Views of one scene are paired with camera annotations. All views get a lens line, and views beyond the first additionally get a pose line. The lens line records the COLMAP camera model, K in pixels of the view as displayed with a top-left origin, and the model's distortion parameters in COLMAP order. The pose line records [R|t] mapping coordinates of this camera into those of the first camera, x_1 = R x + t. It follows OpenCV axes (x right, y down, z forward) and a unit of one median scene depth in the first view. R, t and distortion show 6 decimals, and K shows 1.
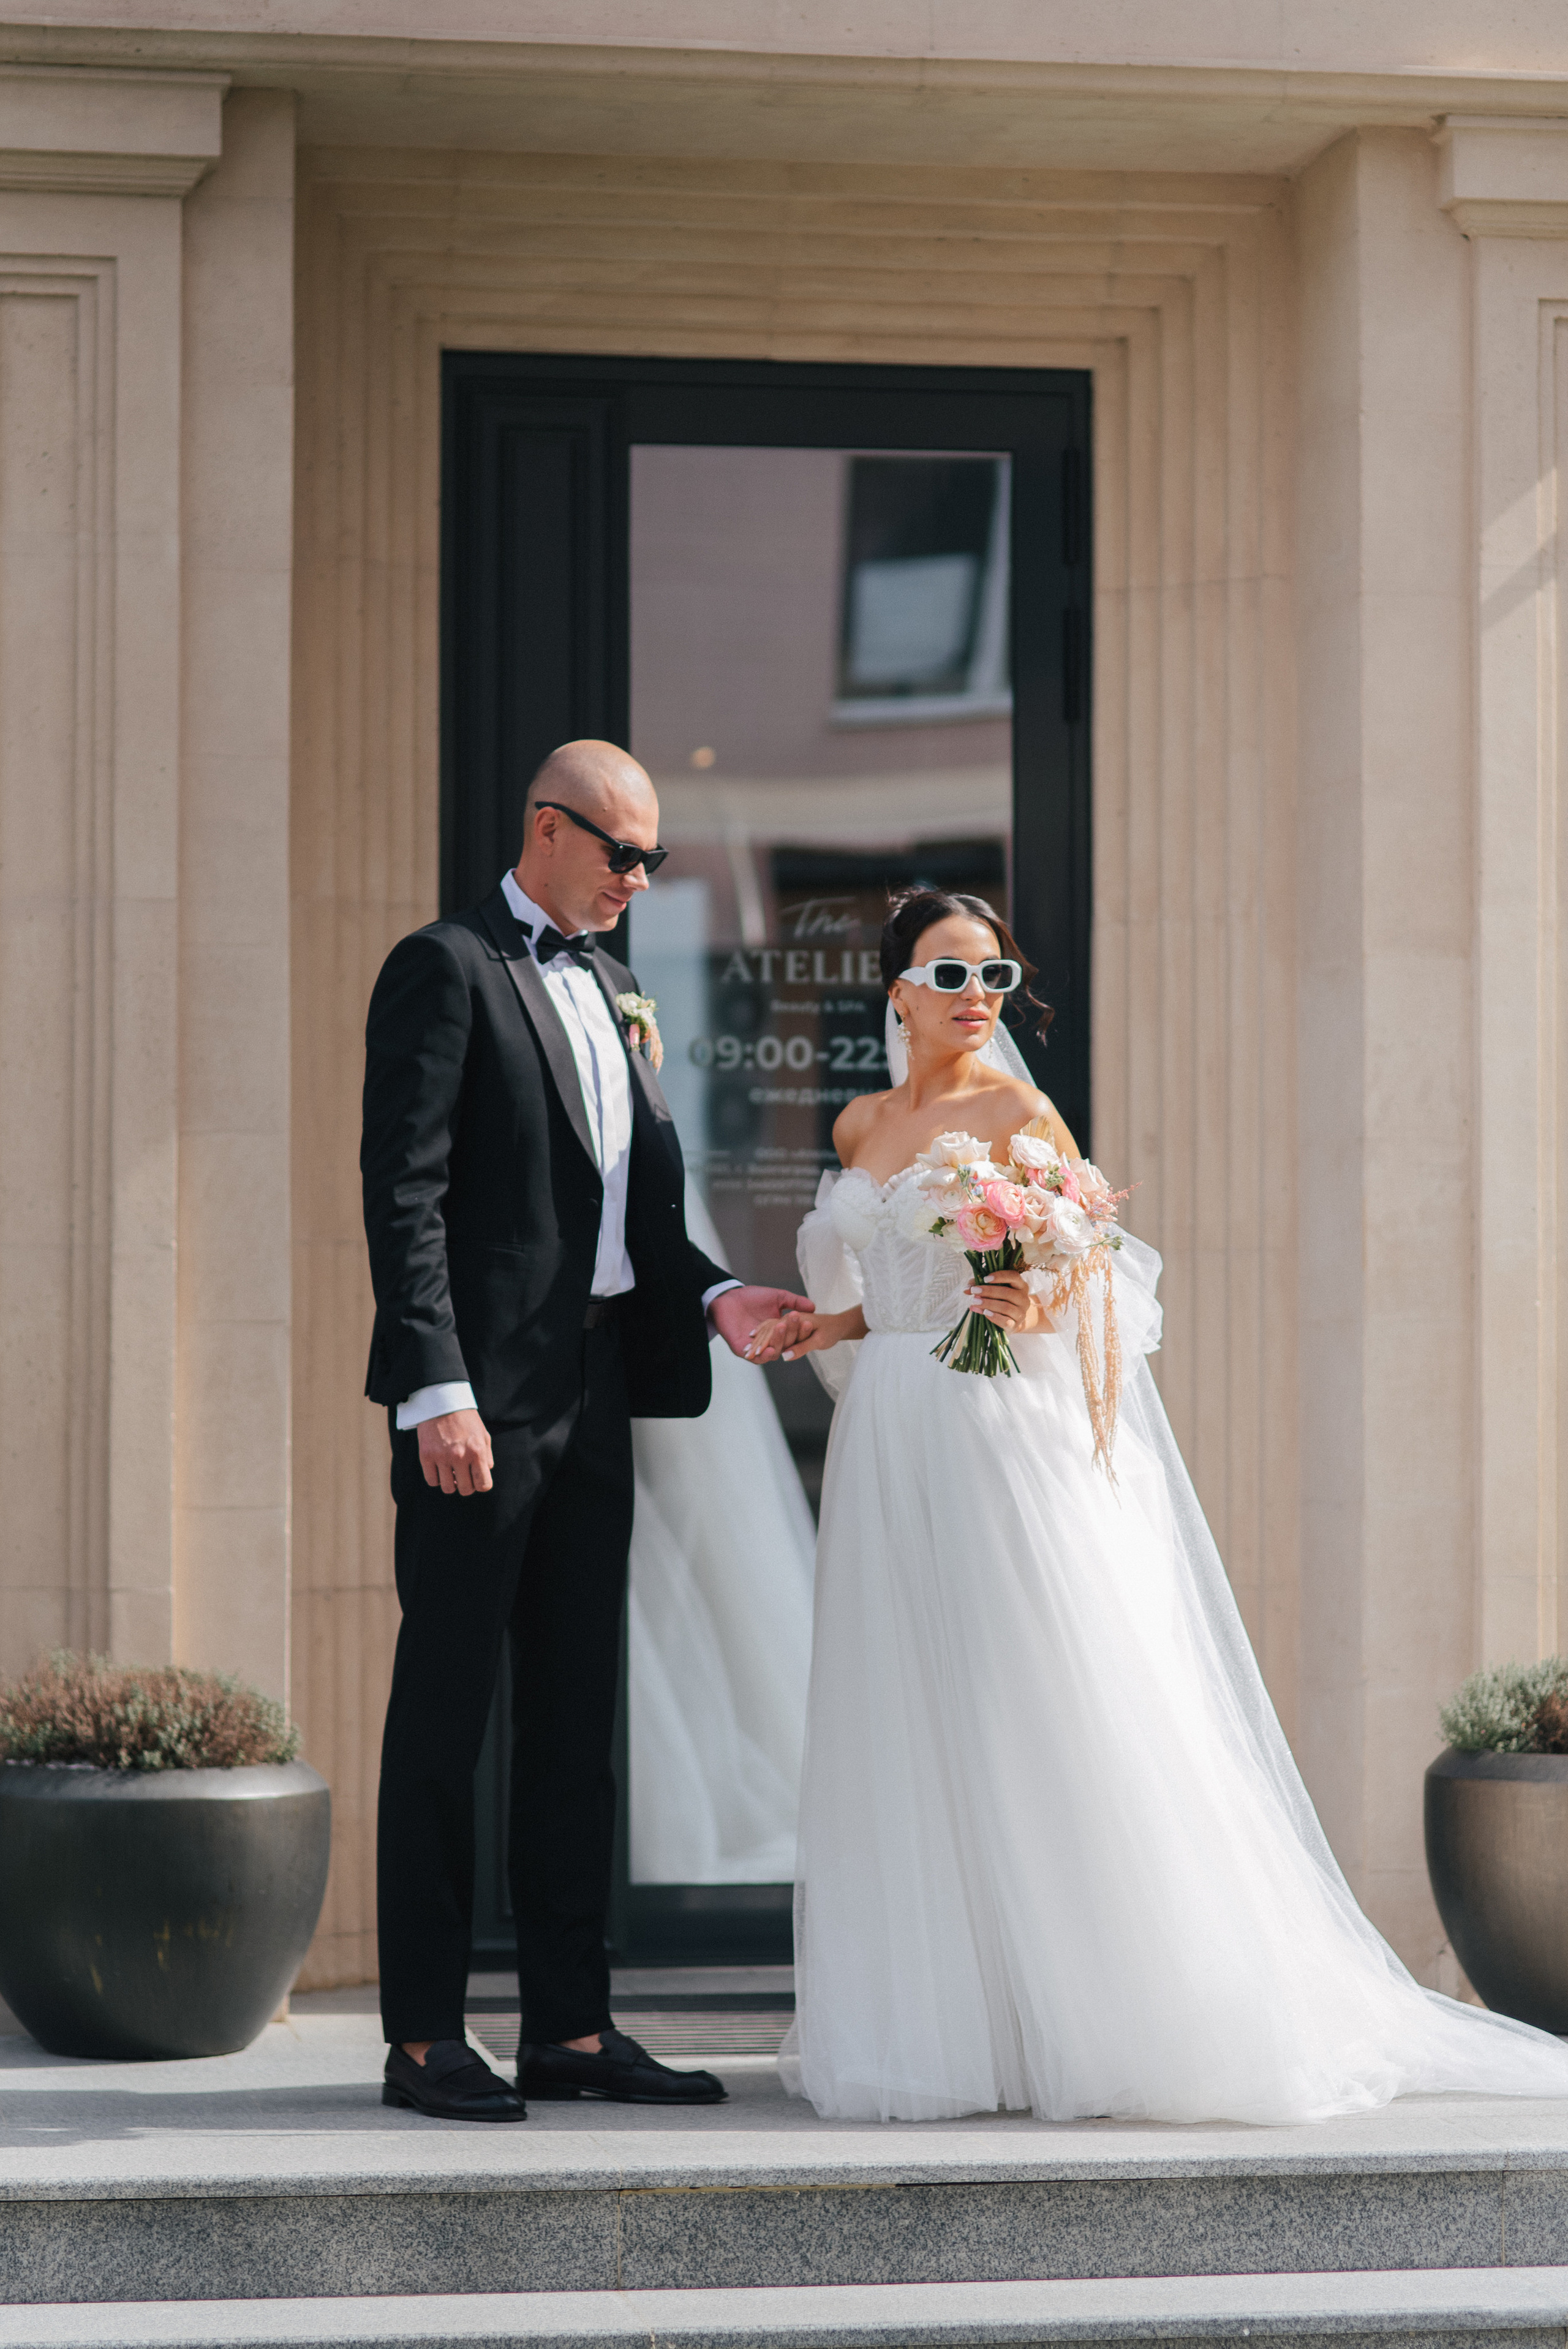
lens RADIAL K [[5722.4, 0, 743.6], [0, 5722.4, 1179.4], [0, 0, 1]] dist [-0.063434, 0.451088]
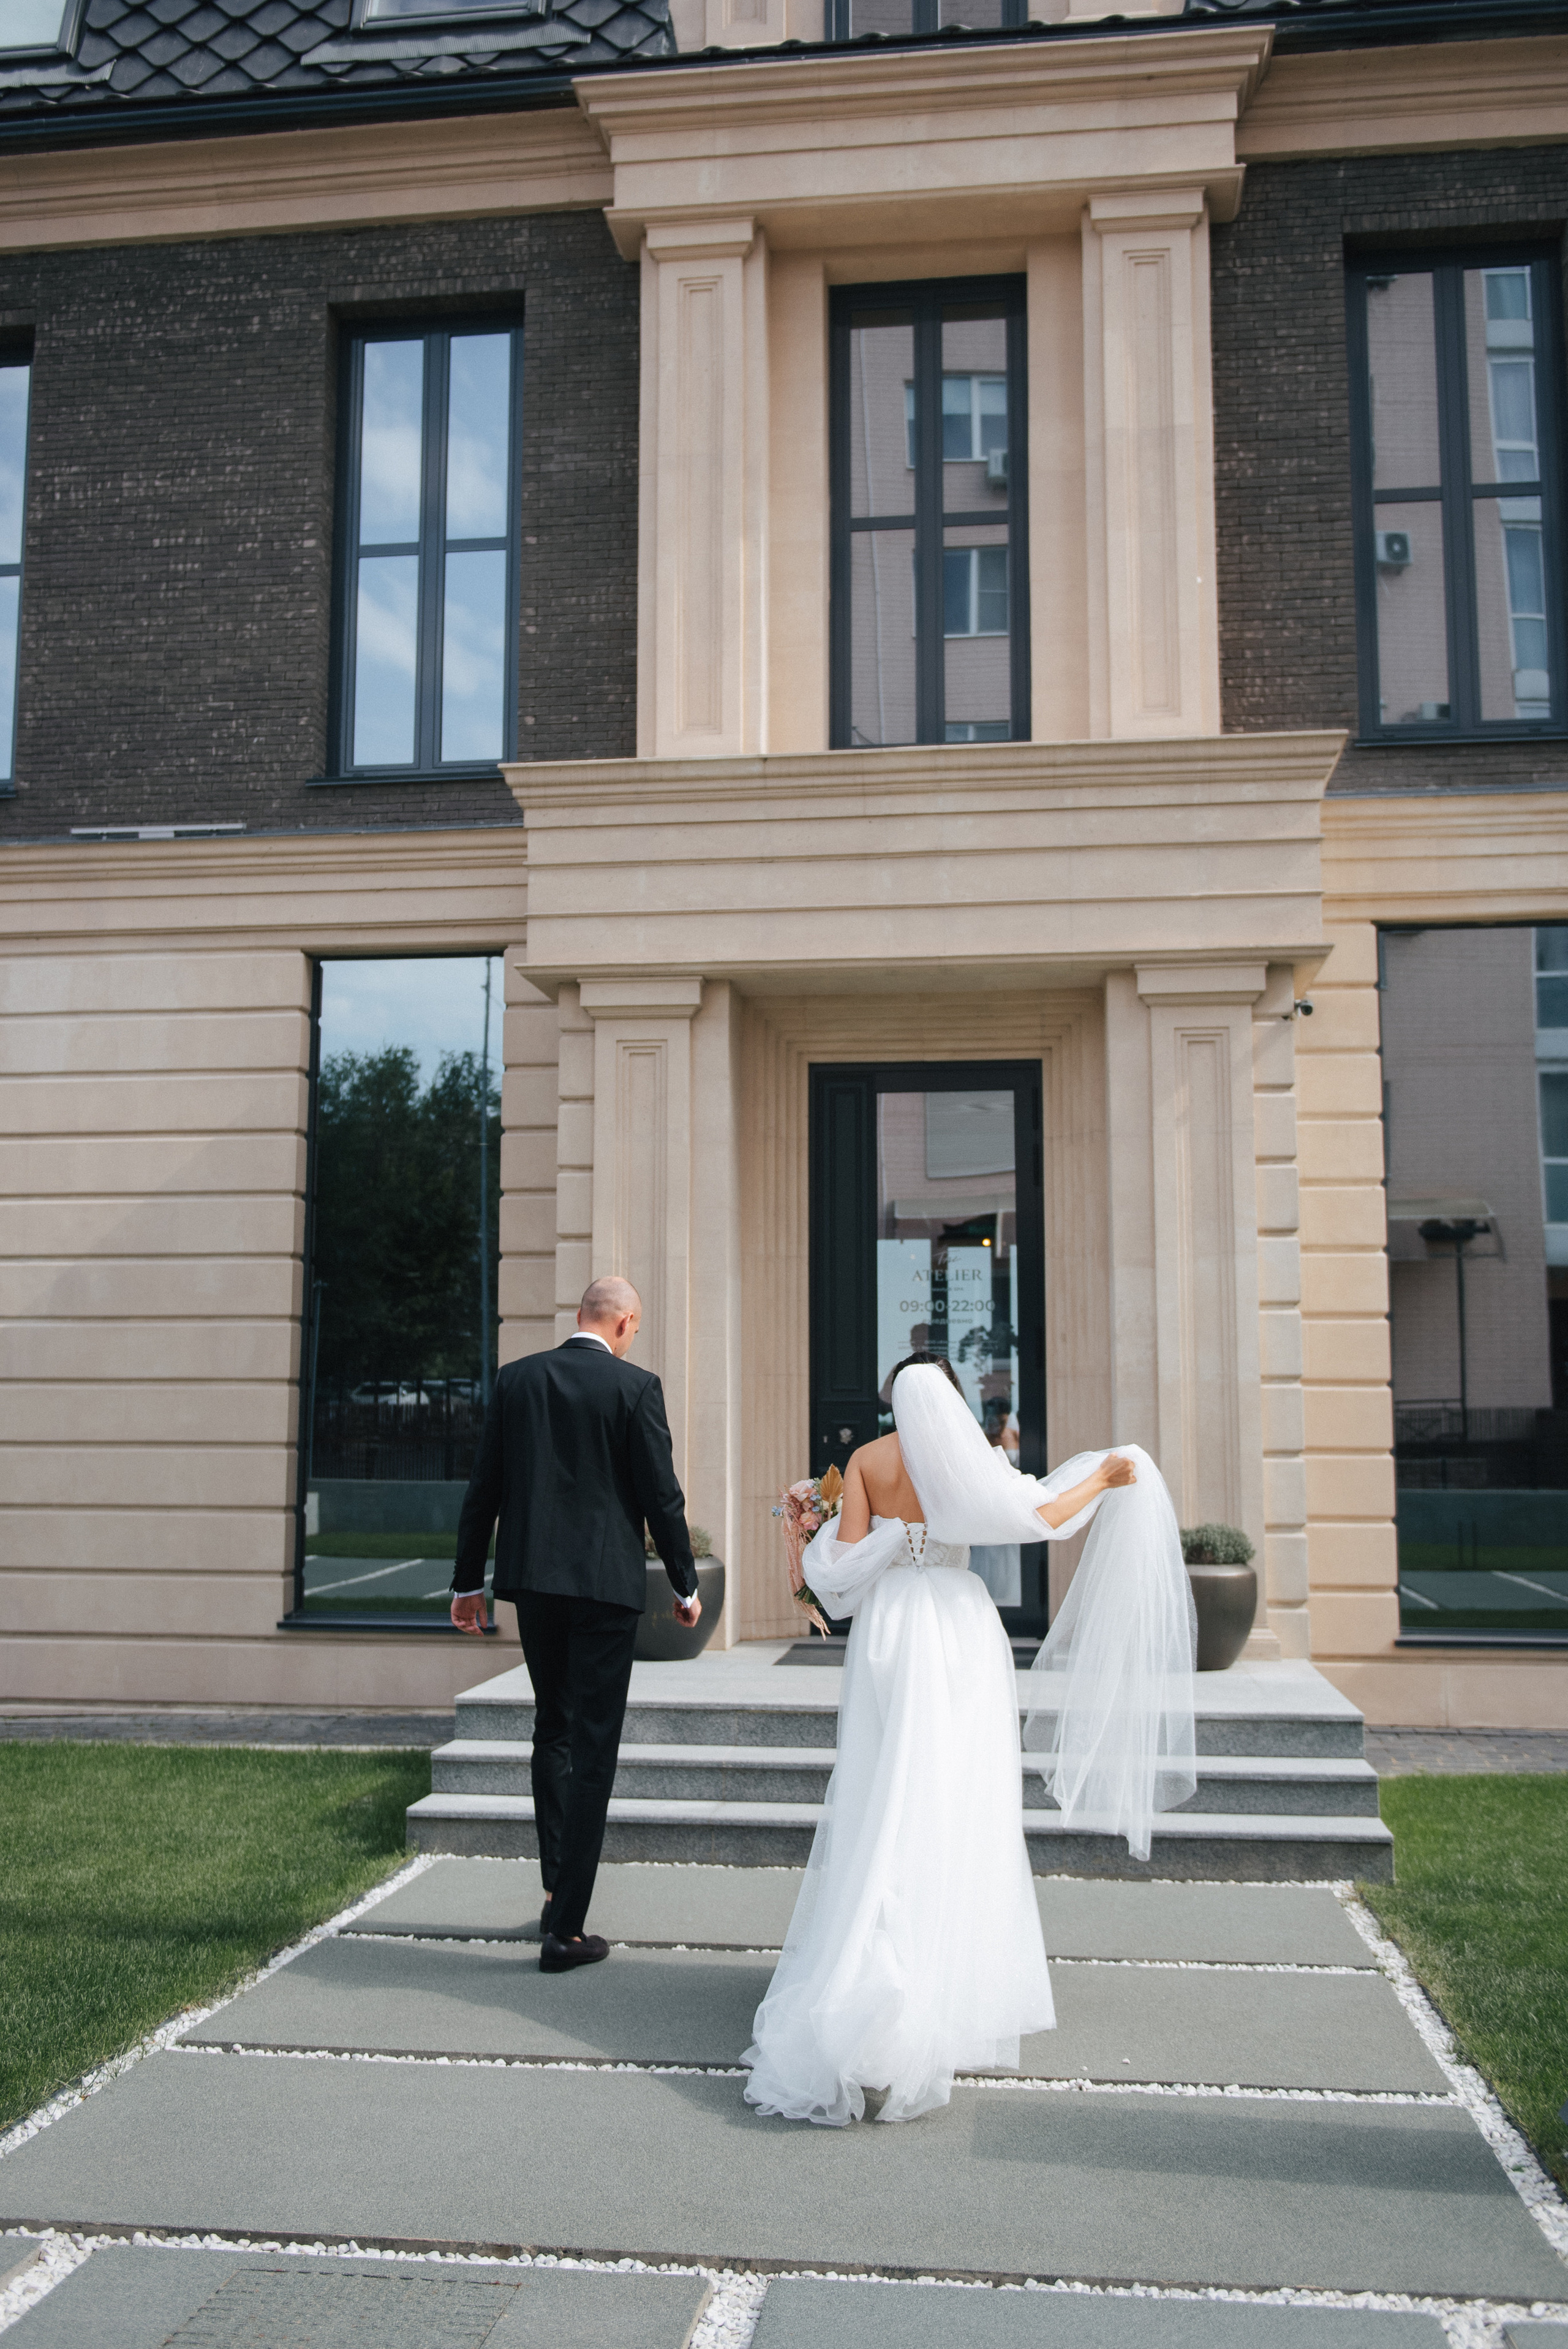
lens RADIAL K [[2090.4, 0, 747.1], [0, 2090.4, 1147.8], [0, 0, 1]] dist [-0.001339, -0.004245]
pose [[0.959704, -0.035278, -0.278789, 0.229856], [0.008439, 0.995259, -0.096889, -0.000789], [0.280885, 0.090632, 0.955452, -0.014810]]
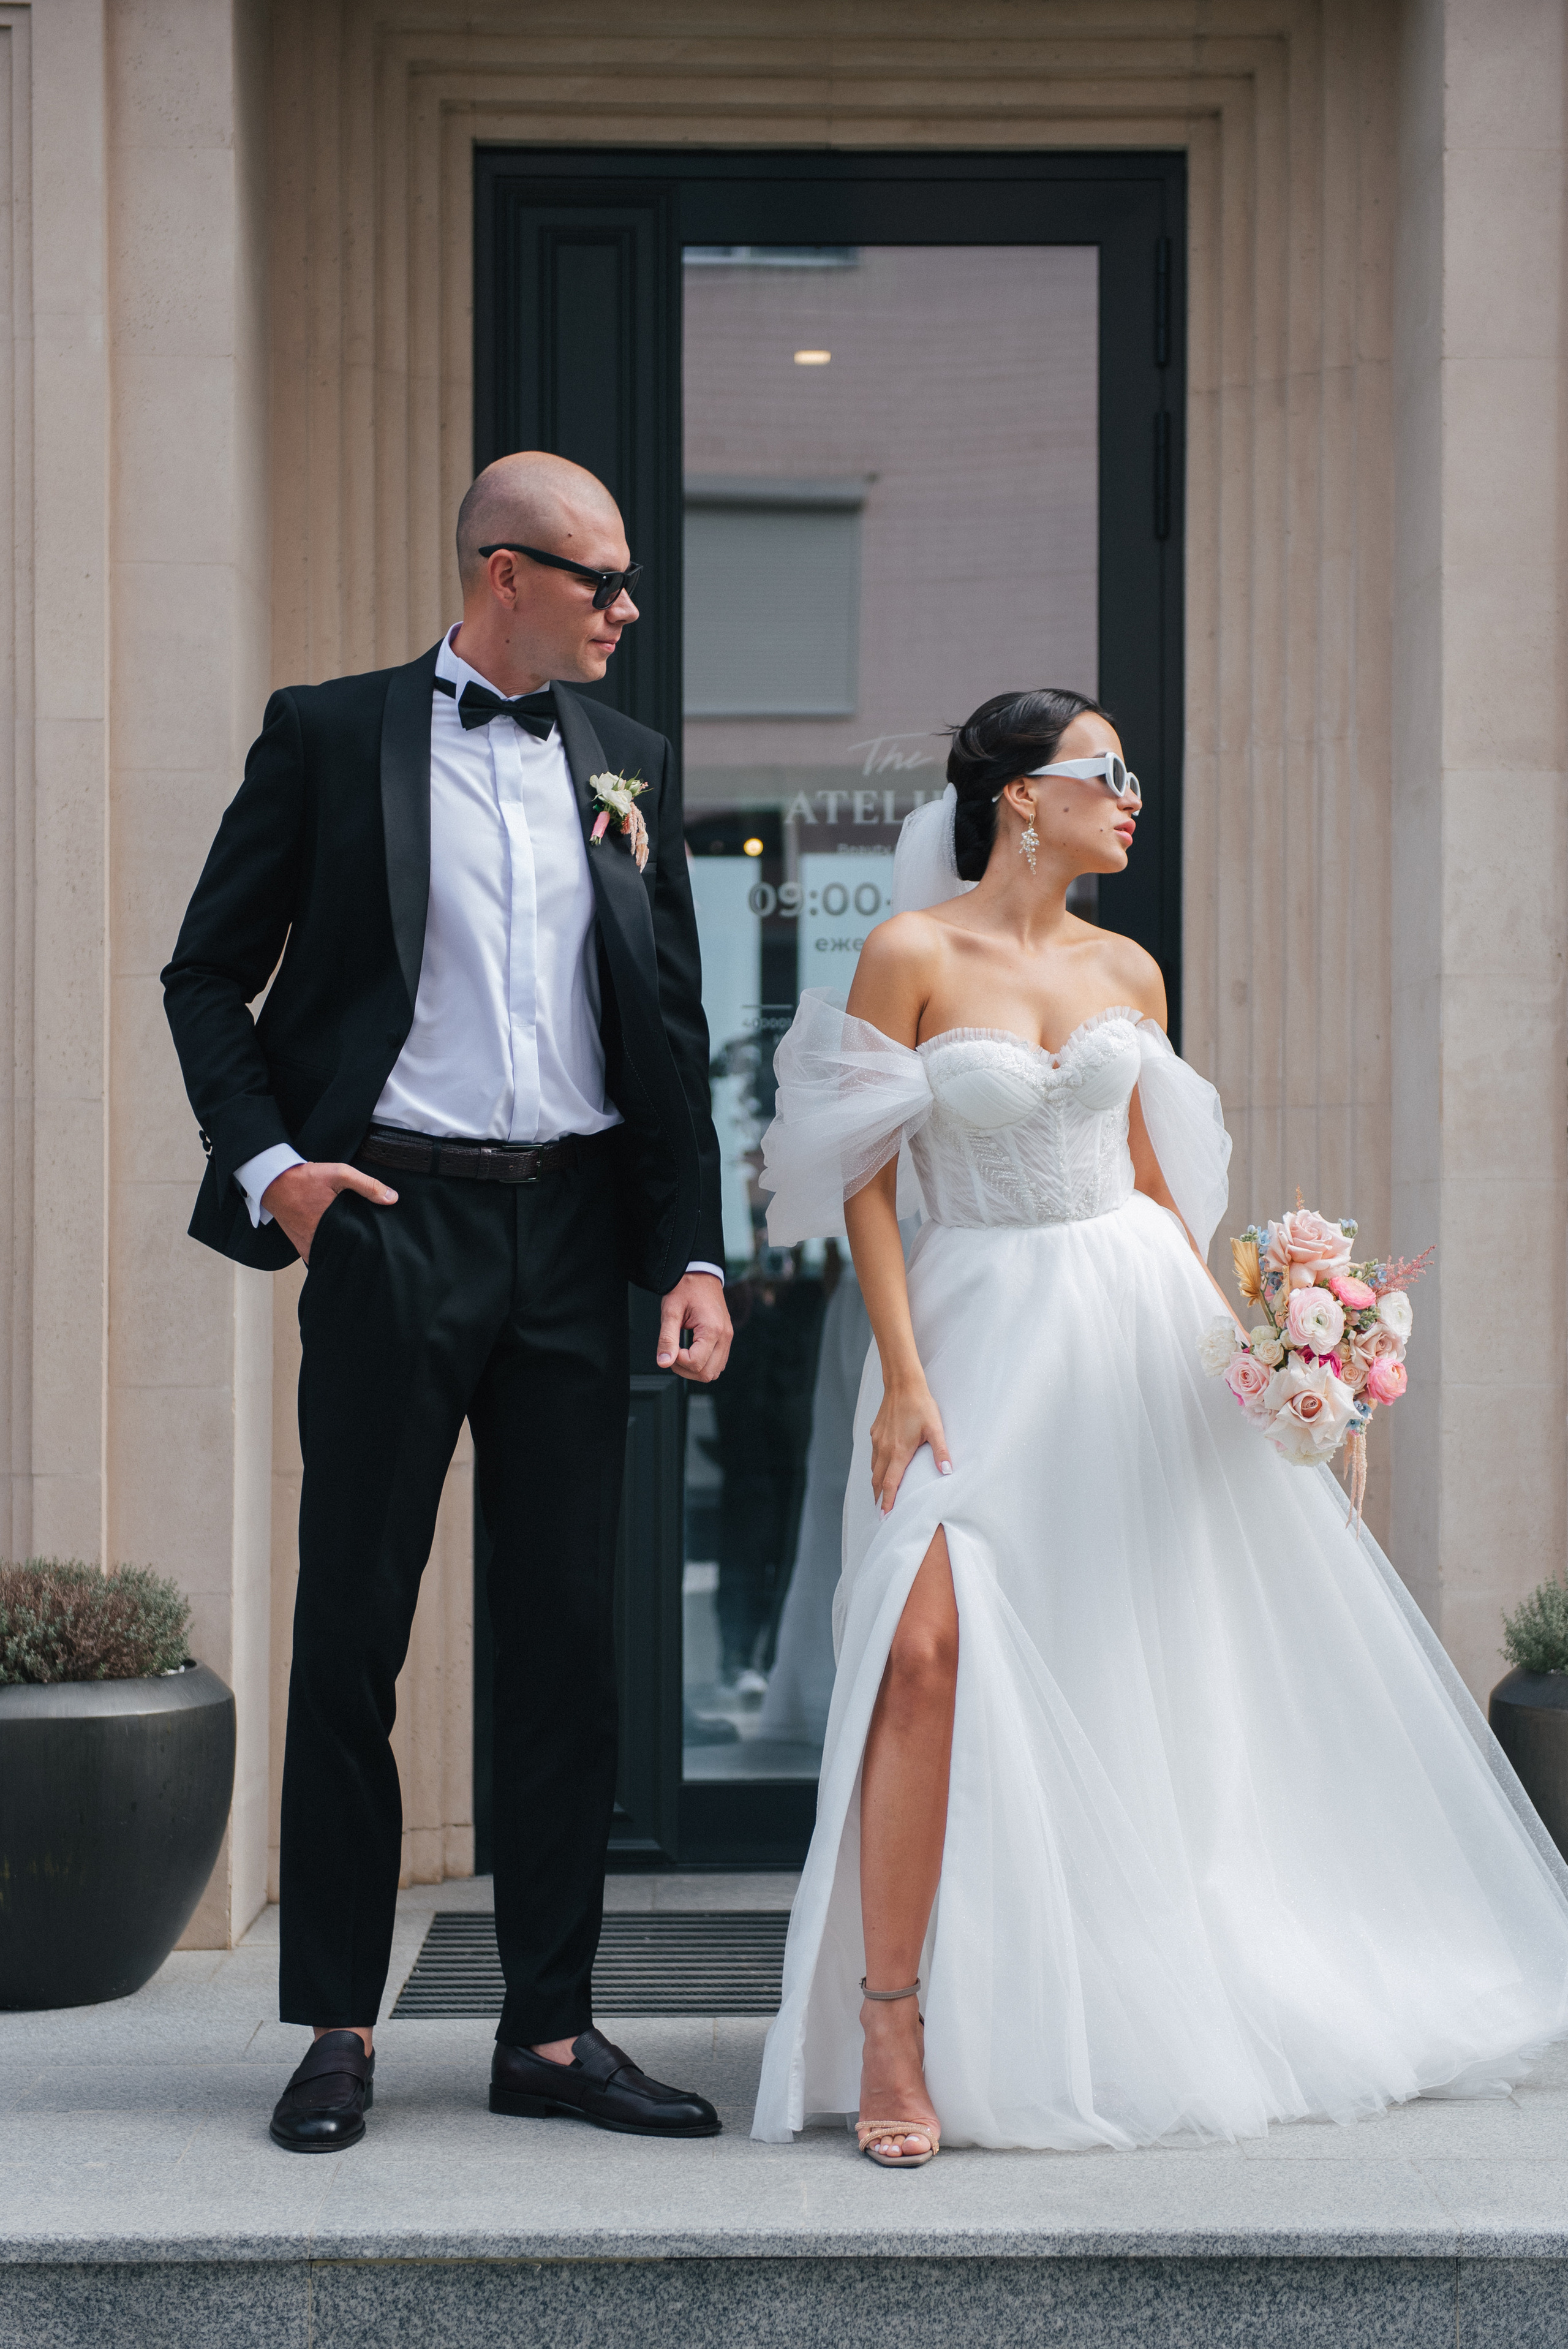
lens RADIAL K [[4181.9, 0, 800.3], [0, 4181.9, 1221.6], [0, 0, 1]] dist [0.129697, -0.107684]
pose [[0.990767, -0.001380, -0.135572, 0.101855], [0.004986, 0.999643, 0.026262, 0.014120], [0.135487, -0.026696, 0.990419, 0.350021]]
